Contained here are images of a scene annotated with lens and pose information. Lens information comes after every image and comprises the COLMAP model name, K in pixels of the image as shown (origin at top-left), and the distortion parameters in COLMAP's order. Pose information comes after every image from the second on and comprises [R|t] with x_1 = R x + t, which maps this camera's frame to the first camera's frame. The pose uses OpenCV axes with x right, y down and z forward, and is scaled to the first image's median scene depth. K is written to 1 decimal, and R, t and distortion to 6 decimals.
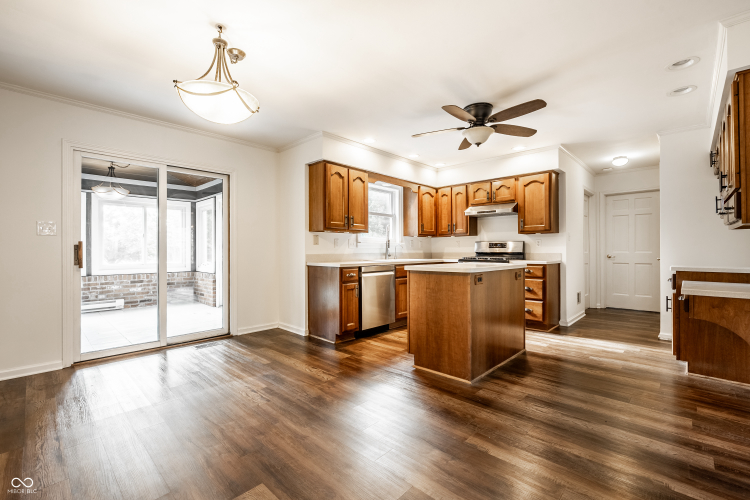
lens RADIAL K [[333.1, 0, 375.0], [0, 333.1, 250.0], [0, 0, 1]] dist [0.001306, 0.000231]
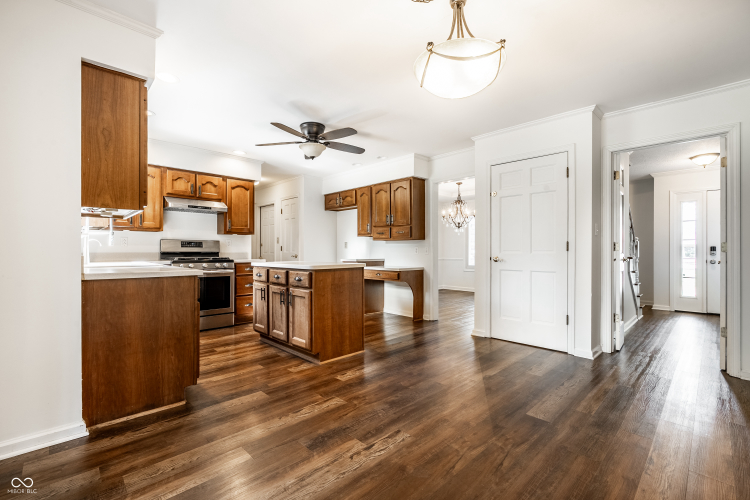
lens RADIAL K [[331.4, 0, 375.0], [0, 331.4, 250.0], [0, 0, 1]] dist [-0.001529, -0.000076]
pose [[0.032823, 0.004155, 0.999453, -0.573464], [-0.003769, 0.999985, -0.004033, 0.003708], [-0.999454, -0.003635, 0.032838, 0.517811]]
